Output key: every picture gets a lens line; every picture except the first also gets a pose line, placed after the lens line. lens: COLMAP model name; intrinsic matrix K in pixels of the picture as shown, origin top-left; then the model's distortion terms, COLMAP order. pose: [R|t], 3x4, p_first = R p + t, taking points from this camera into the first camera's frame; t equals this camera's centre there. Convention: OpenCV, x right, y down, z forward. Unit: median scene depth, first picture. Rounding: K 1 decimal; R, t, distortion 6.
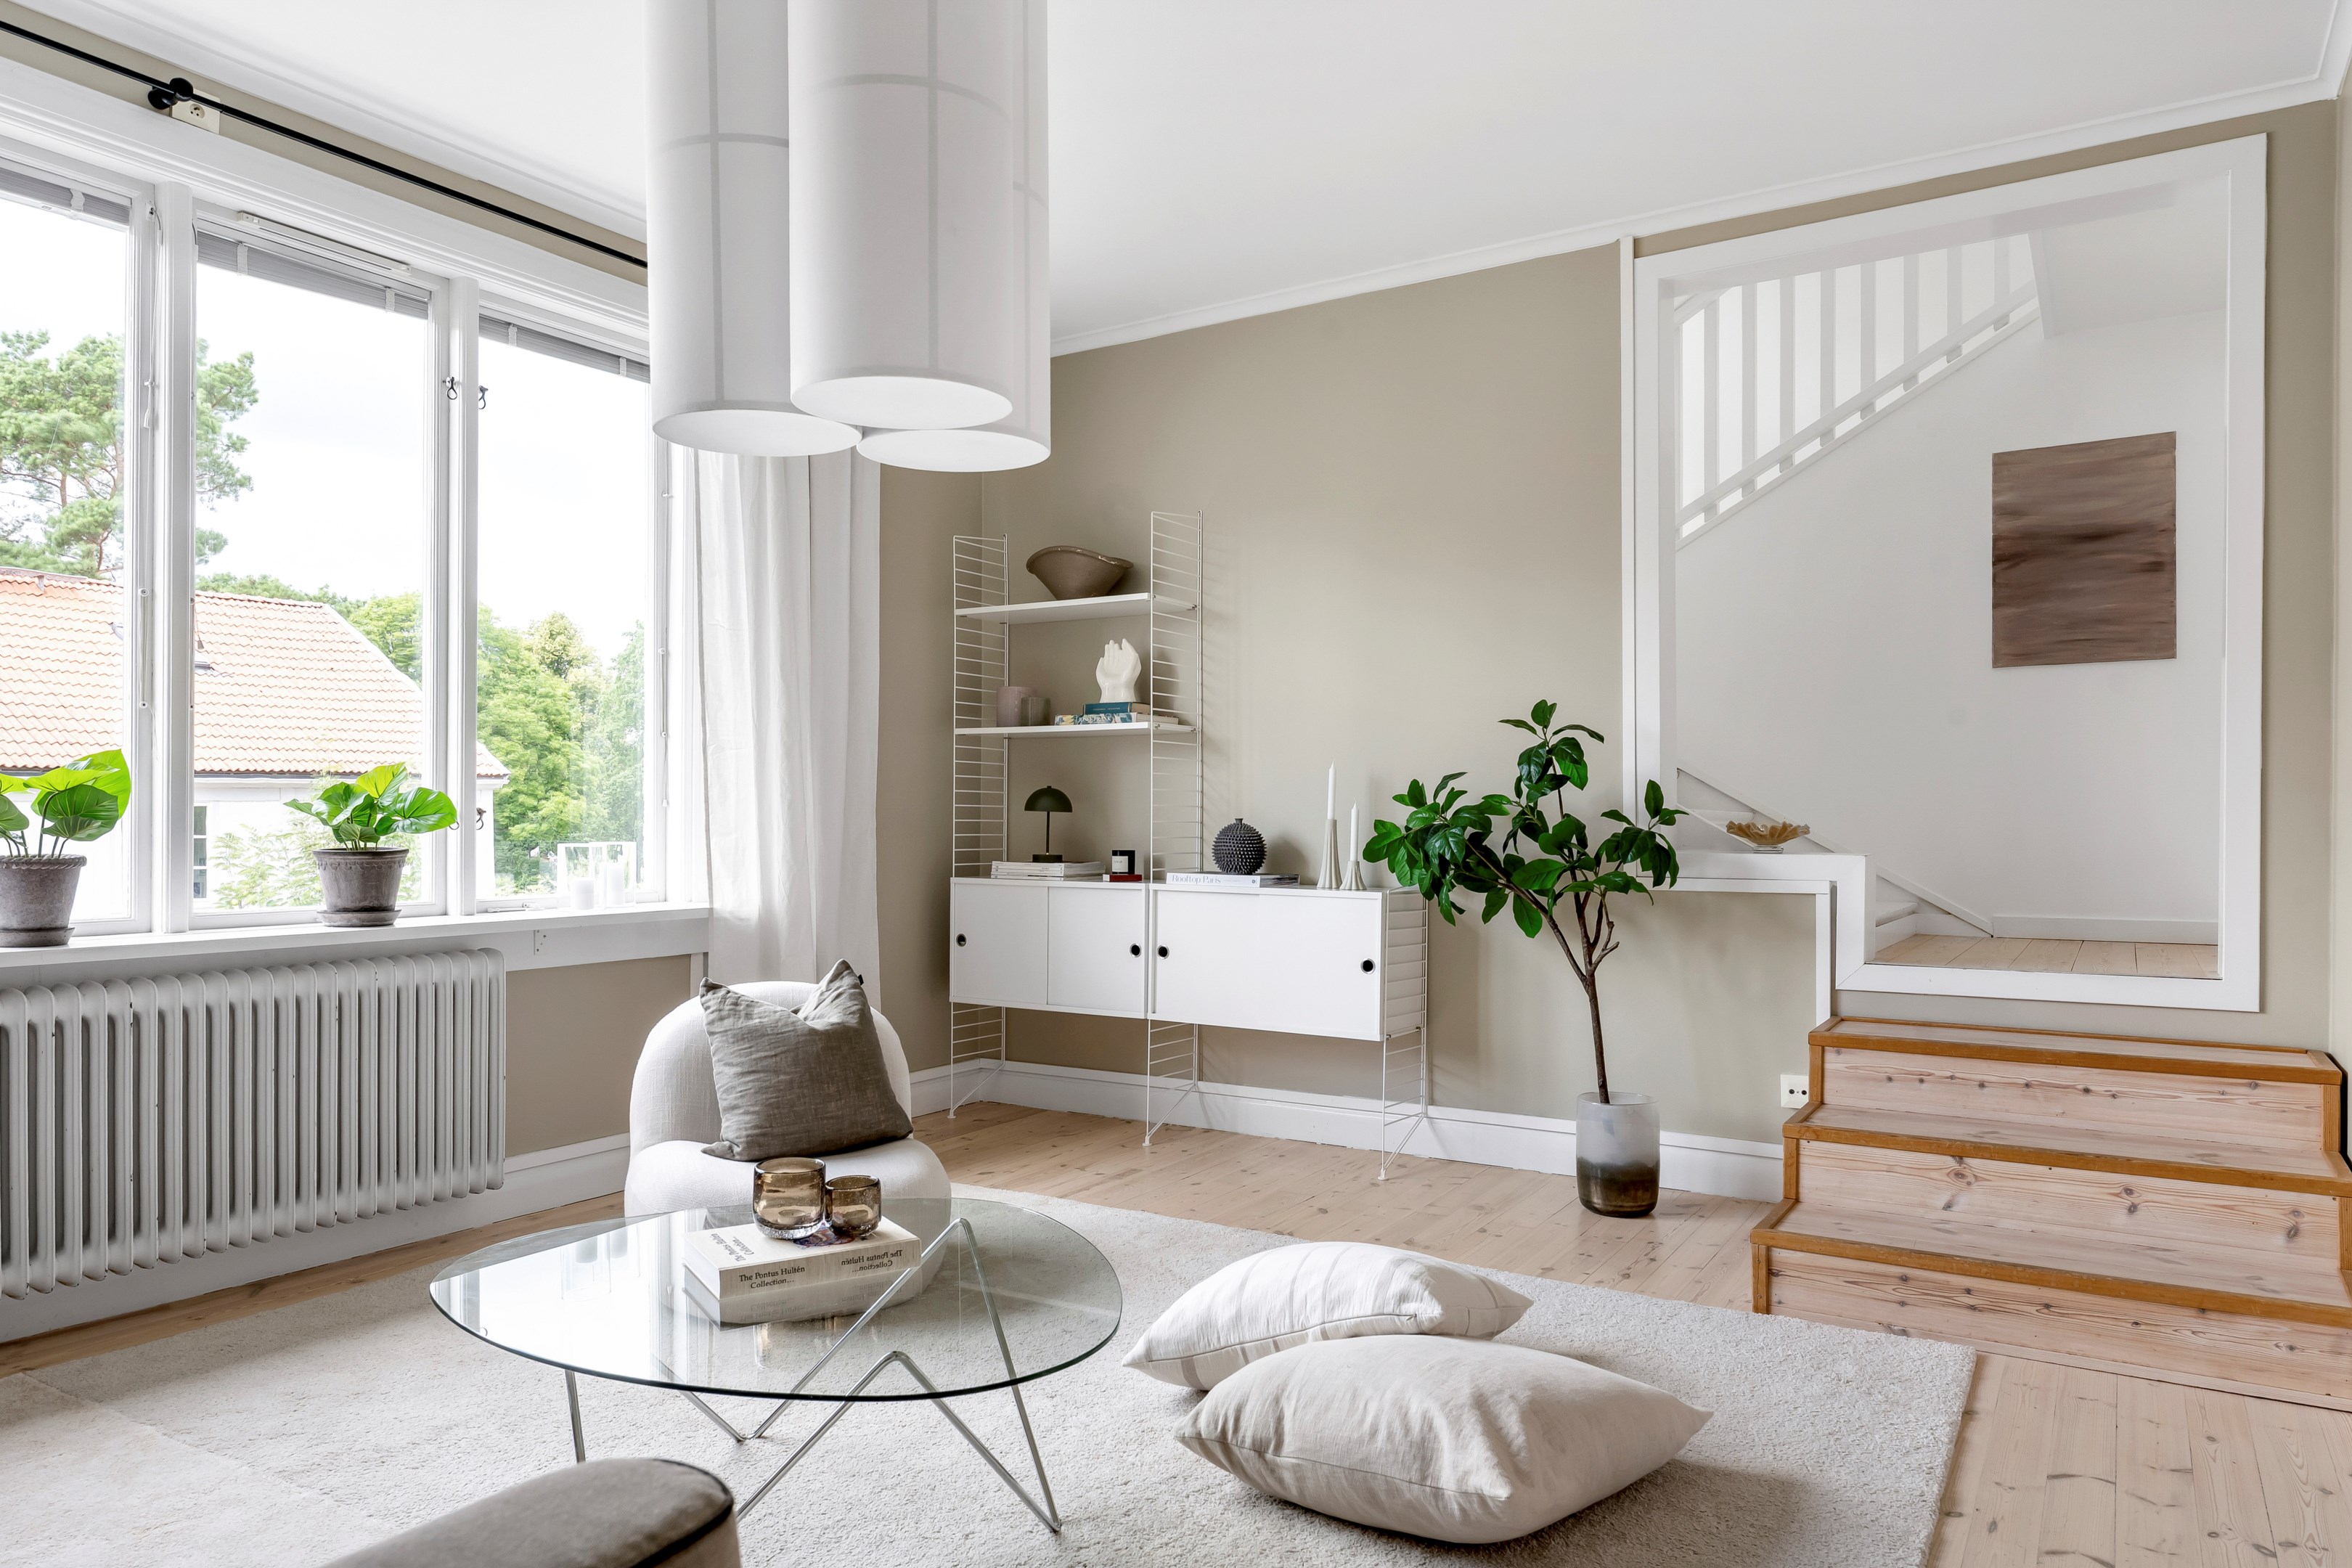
lens RADIAL K [[1475.6, 0, 1151.9], [0, 1475.6, 806.4], [0, 0, 1]] dist [0.001986, -0.003235]
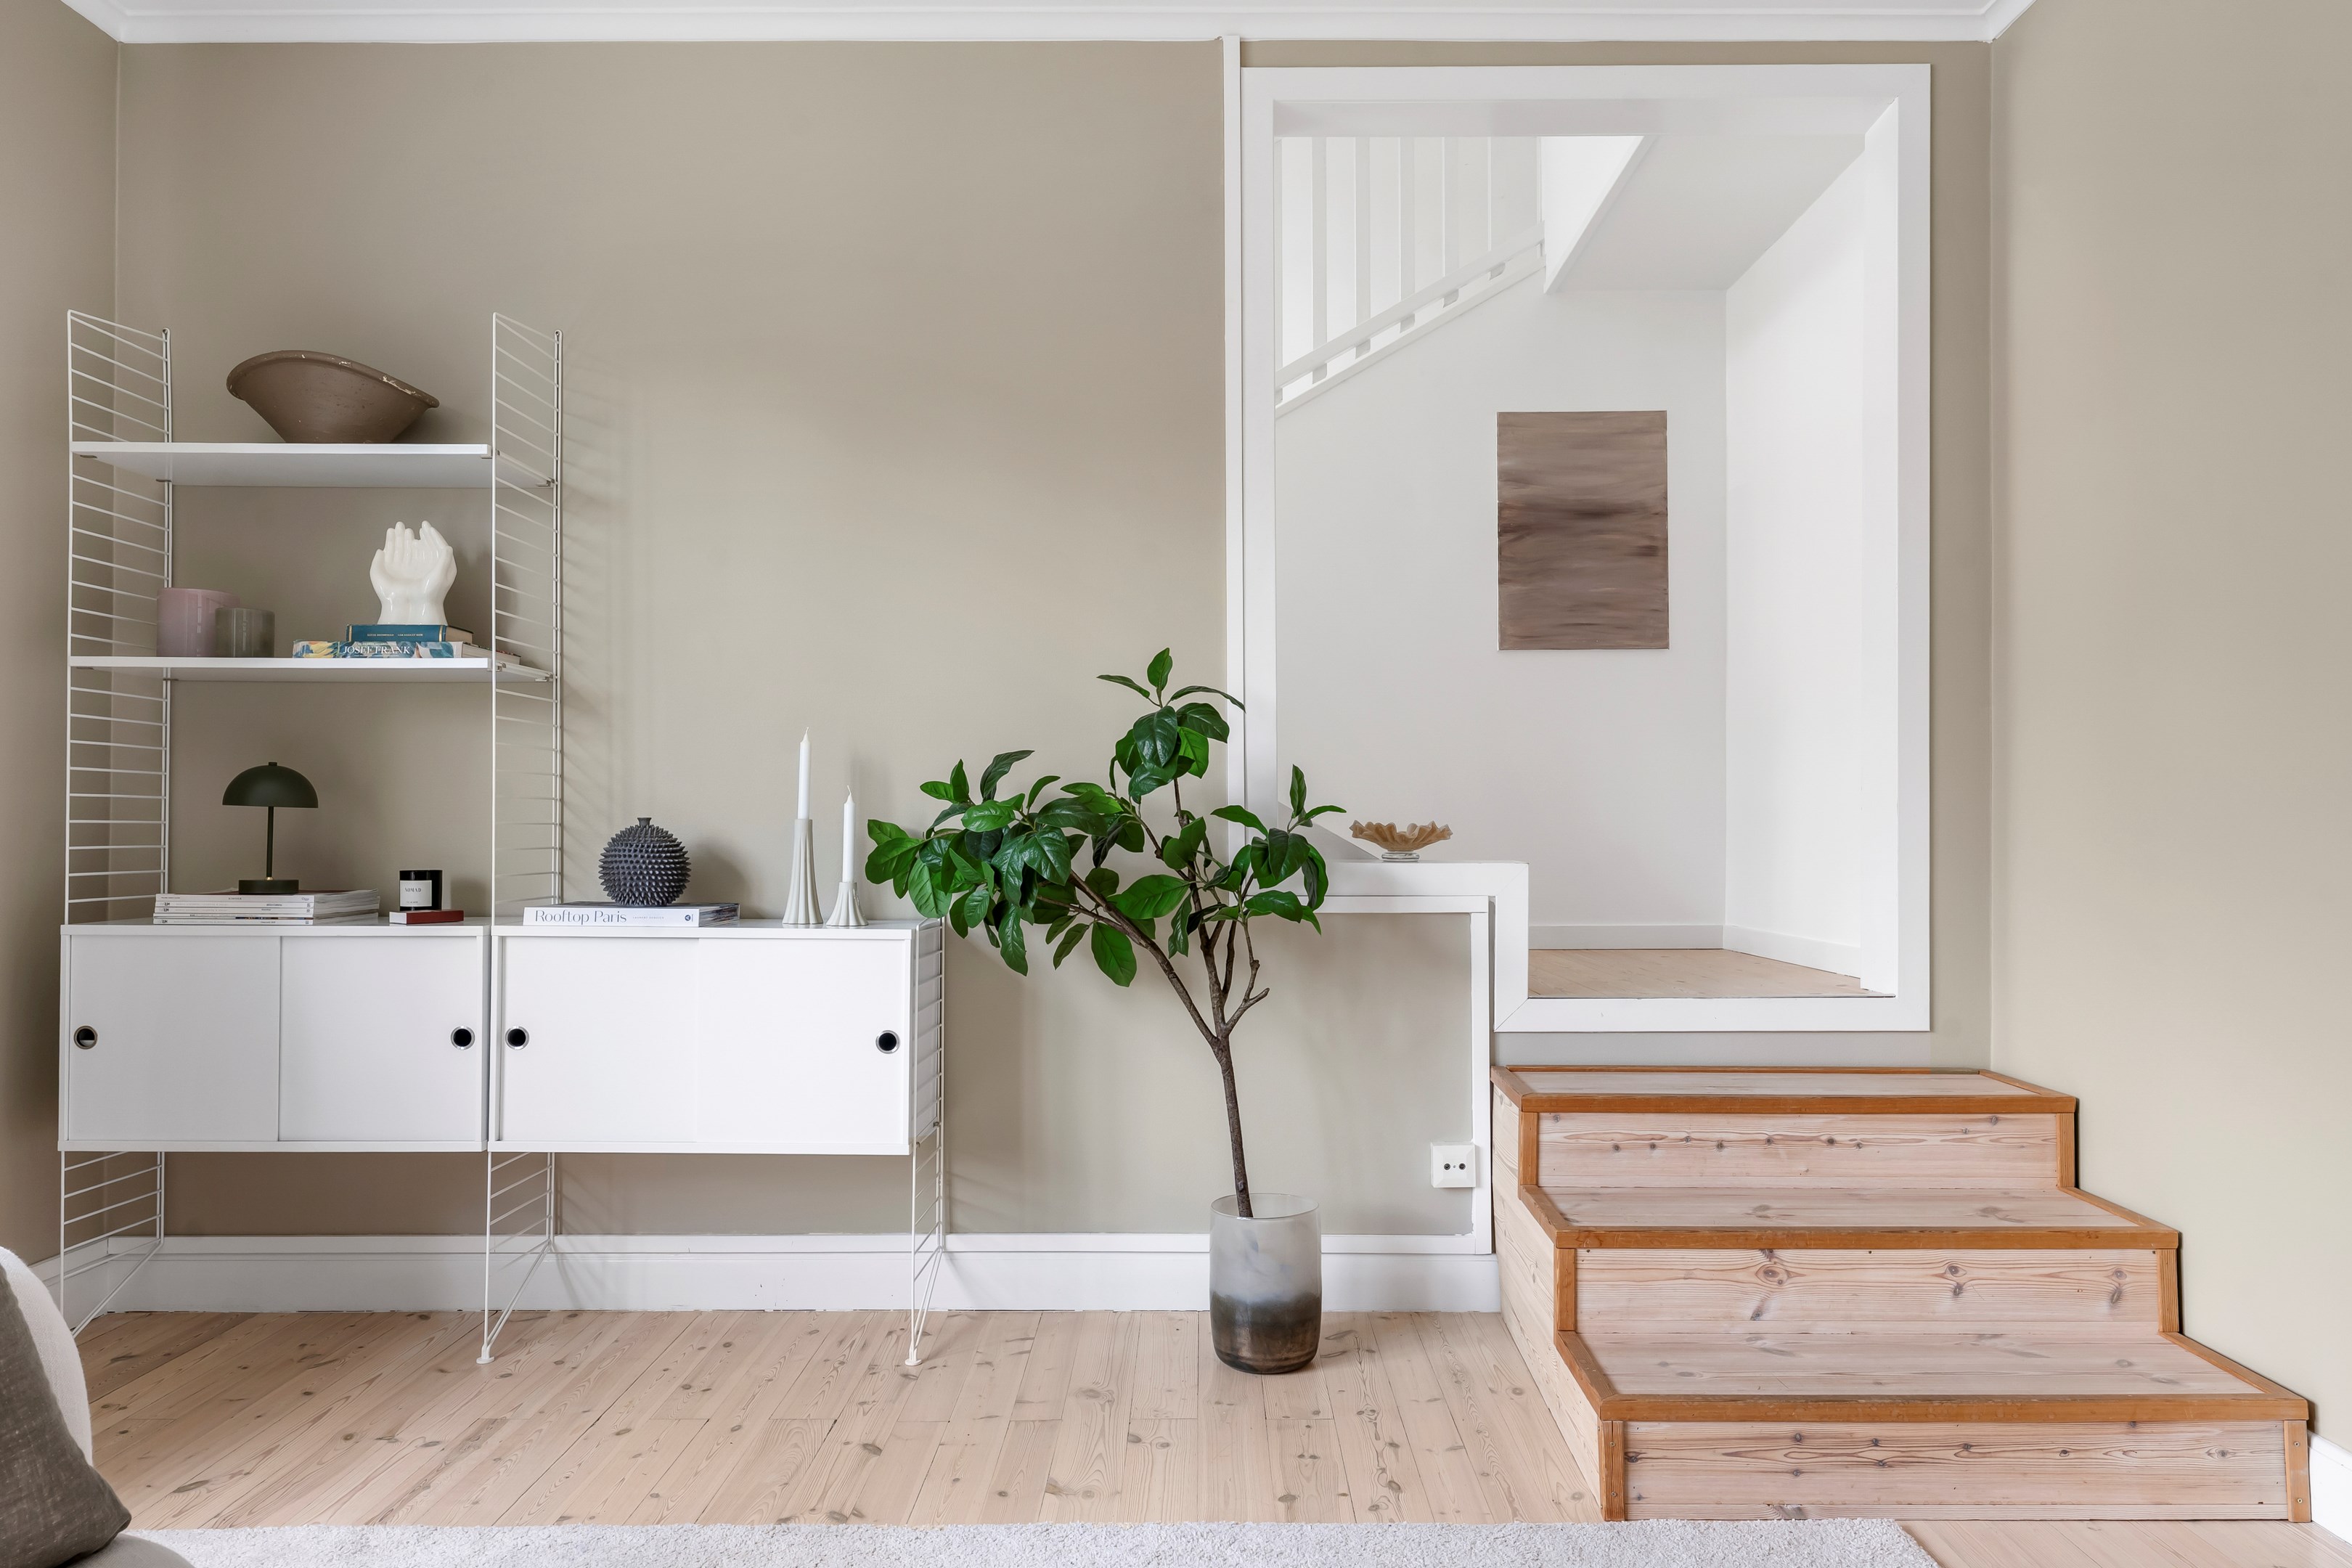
lens RADIAL K [[1567.7, 0, 1193.8], [0, 1567.7, 801.8], [0, 0, 1]] dist [-0.000640, 0.002793]
pose [[0.842950, 0.004960, 0.537969, -0.116956], [-0.003688, 0.999987, -0.003441, 0.003019], [-0.537979, 0.000917, 0.842958, 0.342455]]
